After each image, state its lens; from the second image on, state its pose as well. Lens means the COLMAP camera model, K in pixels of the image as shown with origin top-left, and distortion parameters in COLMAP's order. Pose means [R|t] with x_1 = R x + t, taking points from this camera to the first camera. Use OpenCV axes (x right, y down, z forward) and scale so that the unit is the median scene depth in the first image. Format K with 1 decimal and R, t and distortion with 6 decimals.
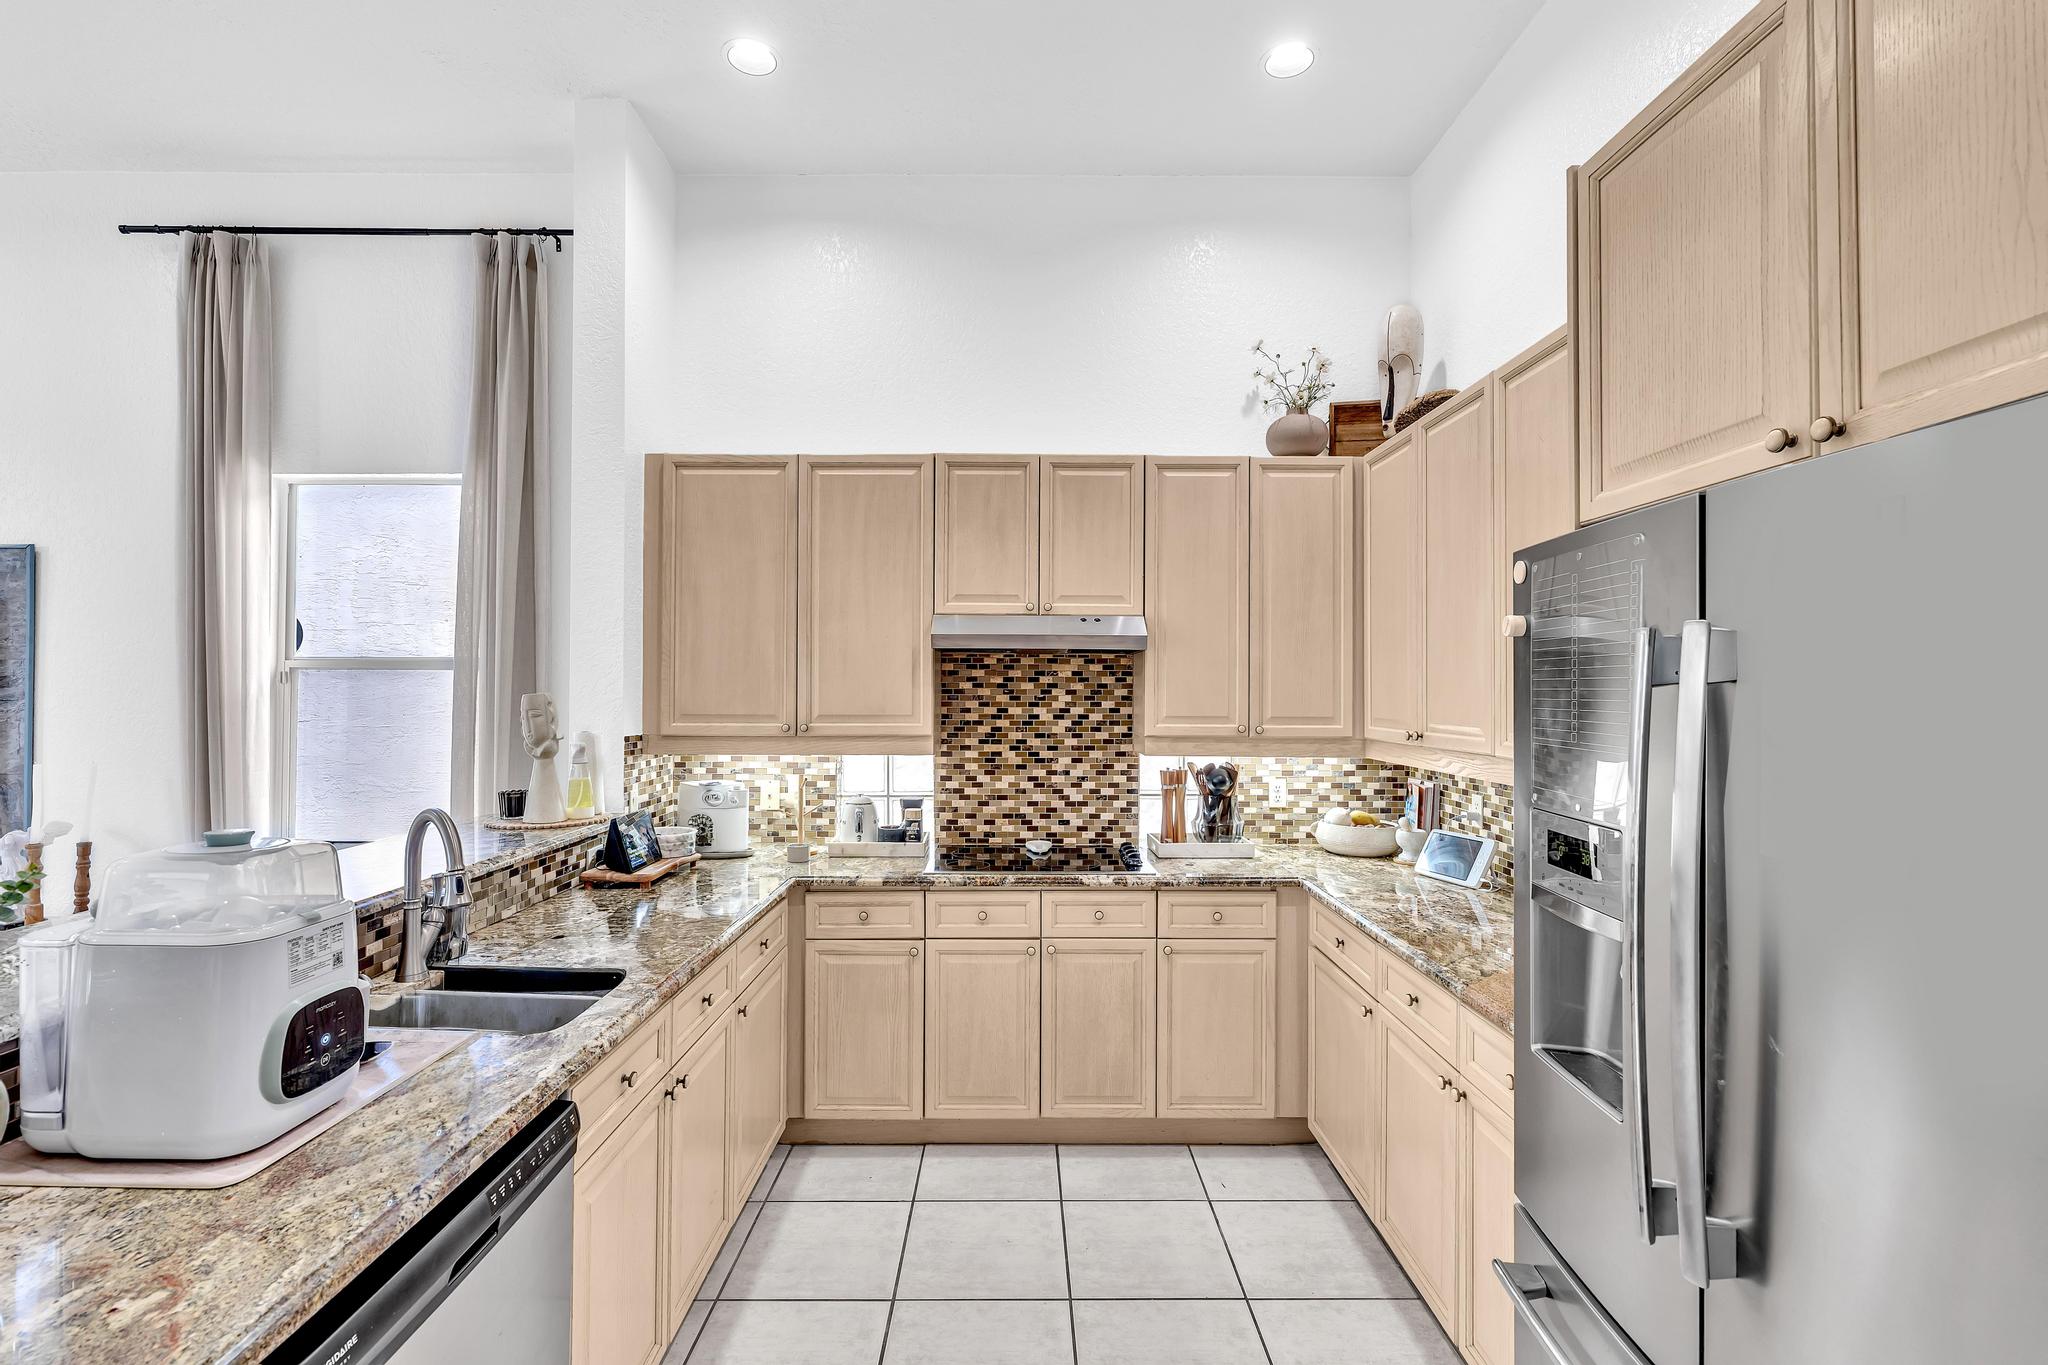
lens RADIAL K [[906.0, 0, 1038.6], [0, 906.0, 685.2], [0, 0, 1]] dist [-0.000075, 0.000172]
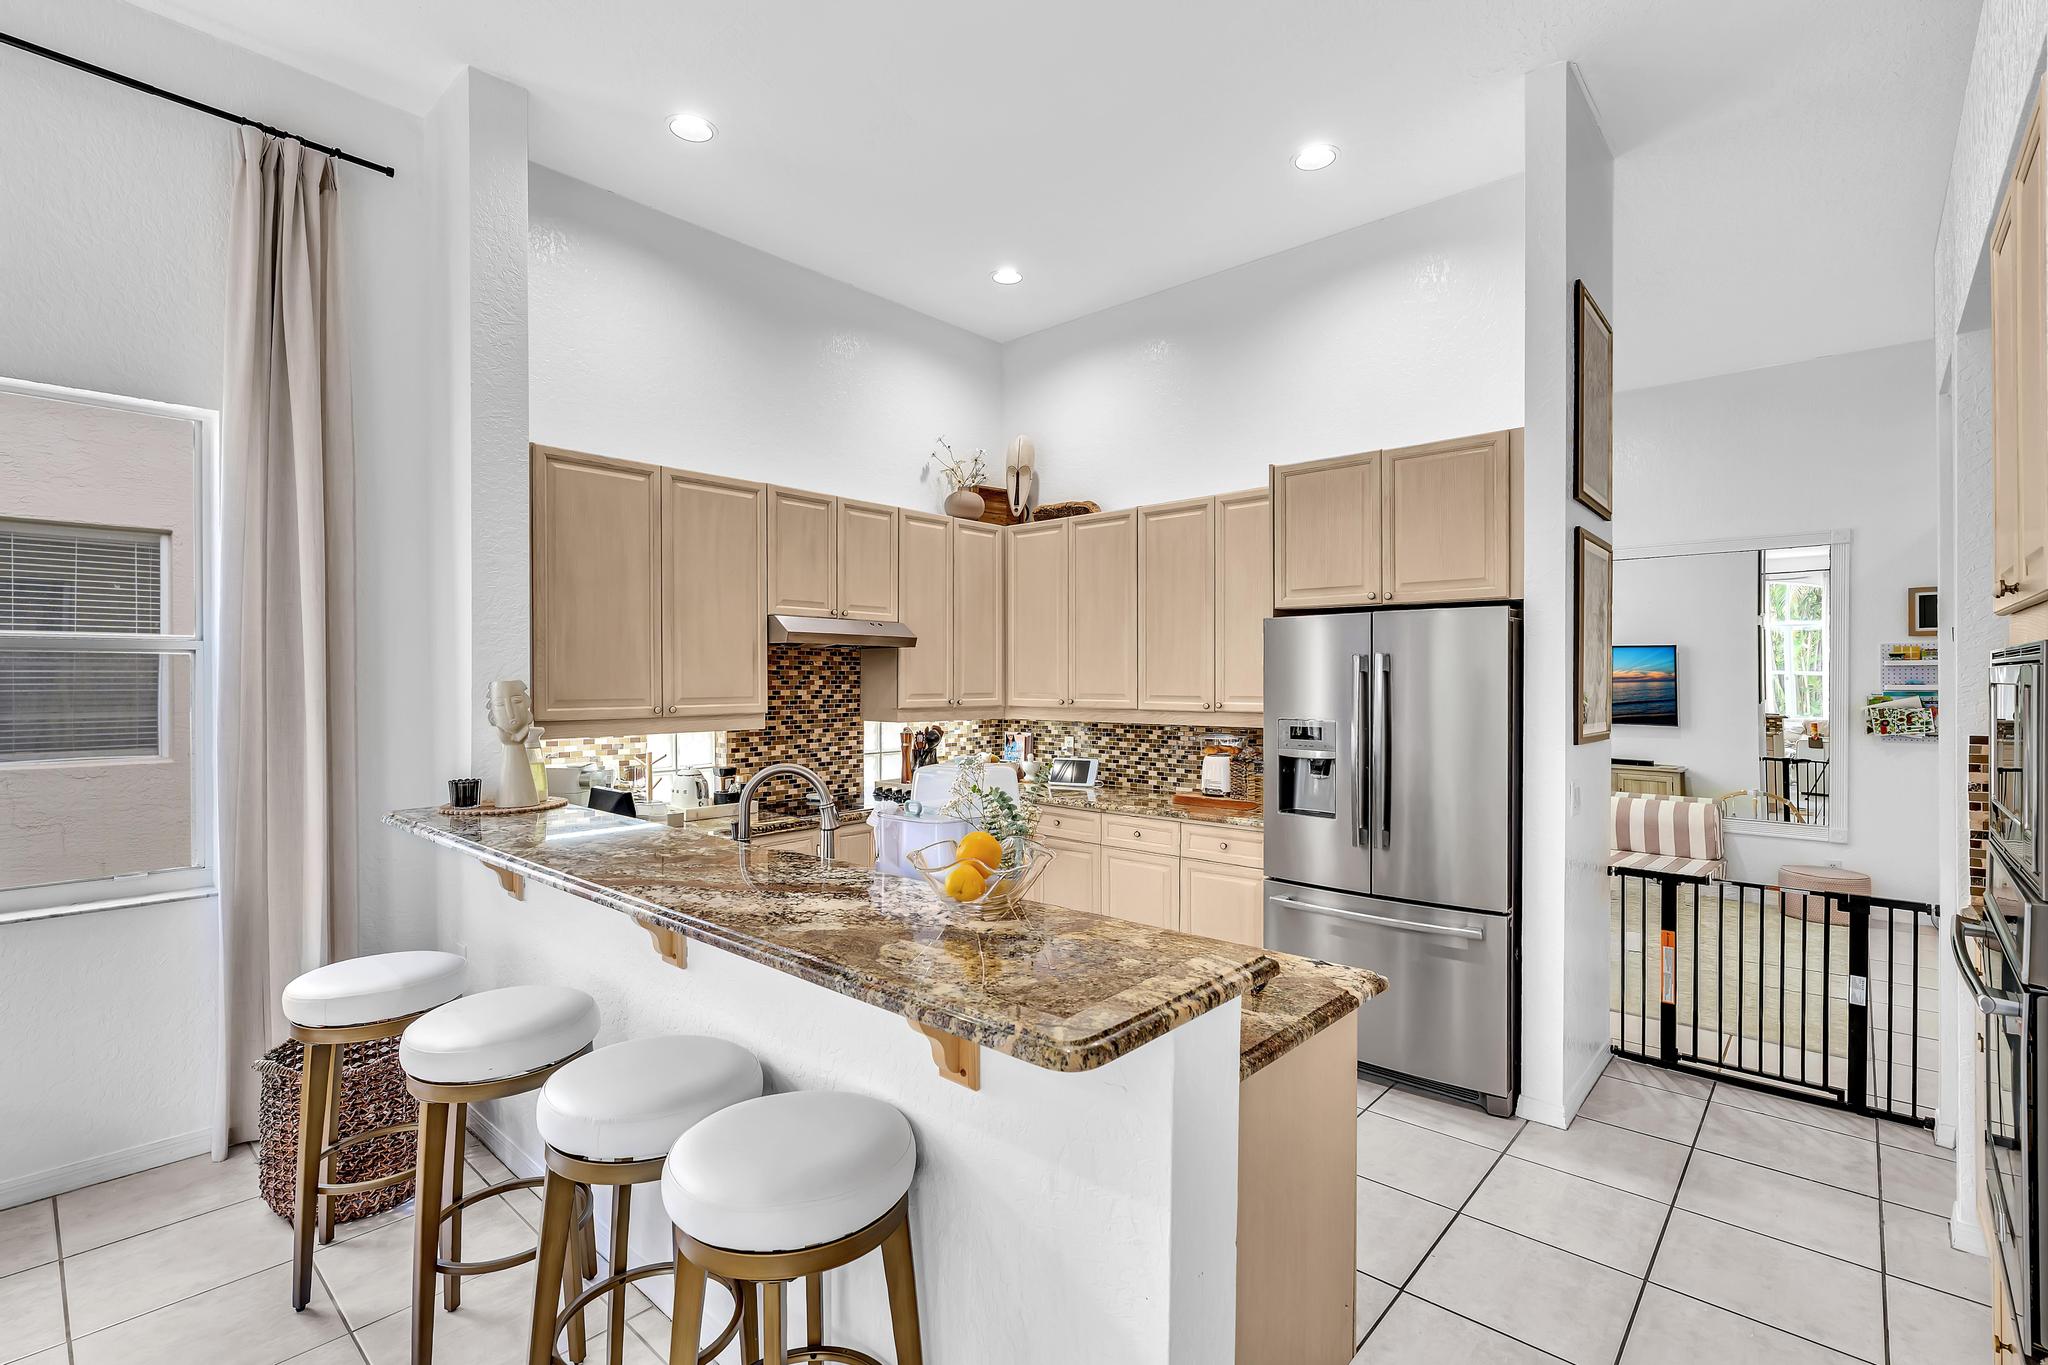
lens RADIAL K [[924.8, 0, 1018.8], [0, 924.8, 686.4], [0, 0, 1]] dist [0.002118, 0.000046]
pose [[0.676913, -0.010290, 0.735991, -0.742942], [0.000282, 0.999906, 0.013721, 0.002121], [-0.736063, -0.009080, 0.676852, -0.094877]]
